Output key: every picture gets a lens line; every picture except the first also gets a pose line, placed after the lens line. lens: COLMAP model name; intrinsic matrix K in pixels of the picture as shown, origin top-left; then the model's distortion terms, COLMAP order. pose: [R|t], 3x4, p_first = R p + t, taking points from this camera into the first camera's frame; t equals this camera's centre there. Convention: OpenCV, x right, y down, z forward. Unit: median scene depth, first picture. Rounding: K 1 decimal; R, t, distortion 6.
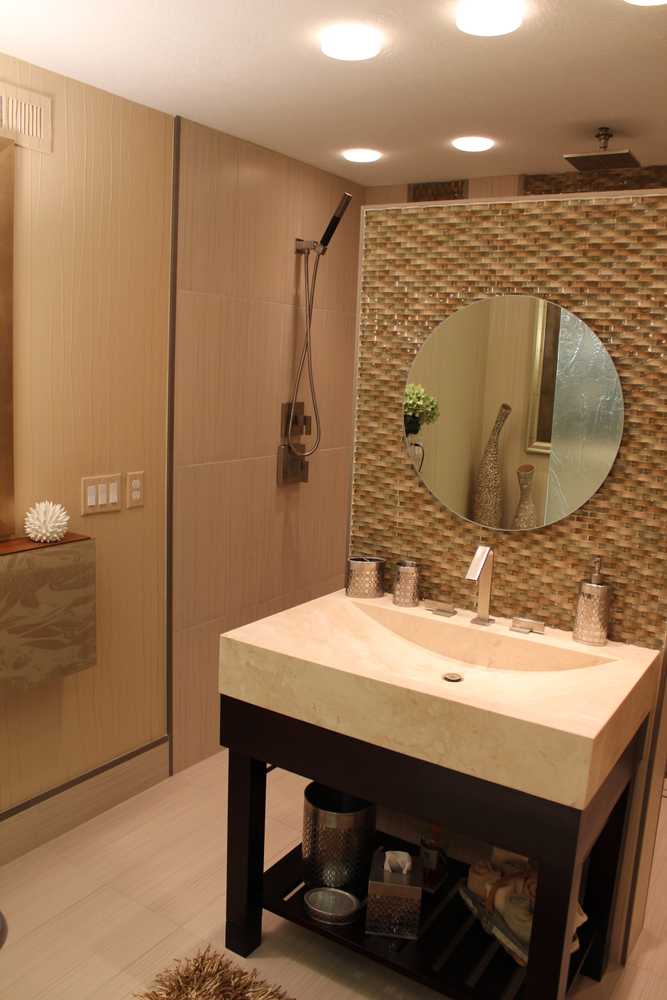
lens RADIAL K [[828.3, 0, 330.9], [0, 828.3, 504.1], [0, 0, 1]] dist [-0.147467, 0.091336]
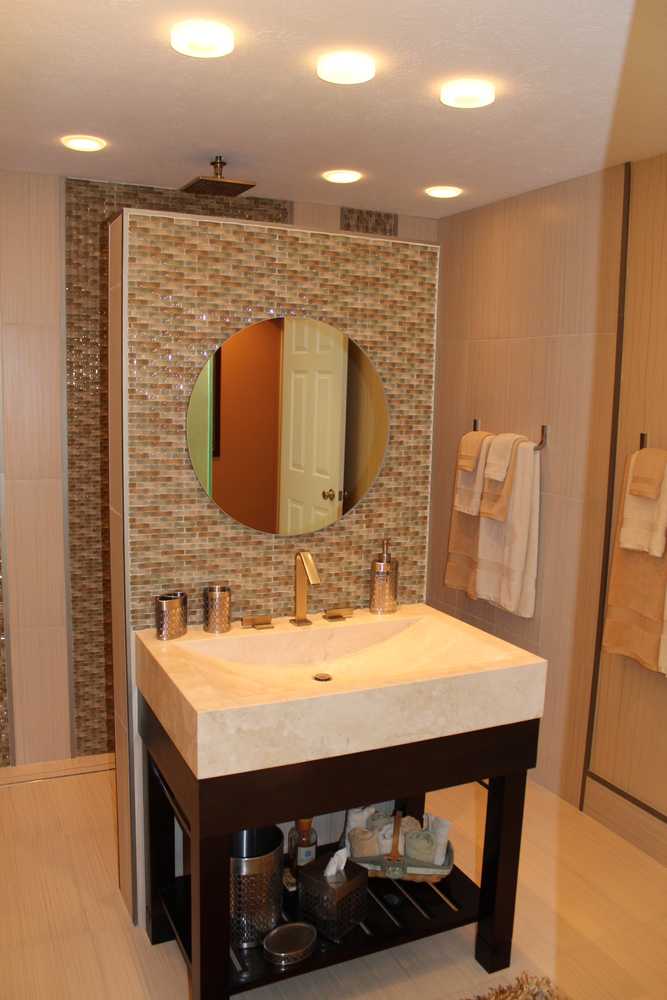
lens RADIAL K [[828.3, 0, 331.1], [0, 828.3, 499.8], [0, 0, 1]] dist [-0.147467, 0.091336]
pose [[0.526275, -0.147172, 0.837481, -0.674998], [0.143835, 0.986123, 0.082907, -0.098174], [-0.838061, 0.076828, 0.540140, 0.380287]]
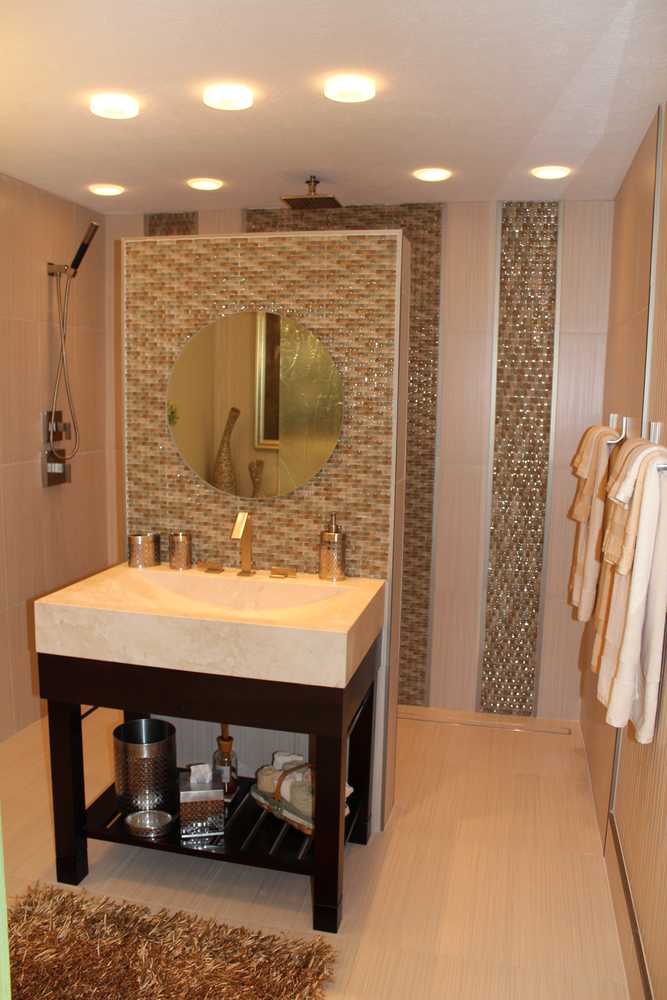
lens RADIAL K [[828.3, 0, 331.7], [0, 828.3, 499.8], [0, 0, 1]] dist [-0.147467, 0.091336]
pose [[0.940110, -0.071625, 0.333262, -0.102224], [0.079662, 0.996767, -0.010496, 0.055396], [-0.331433, 0.036415, 0.942776, -0.218422]]
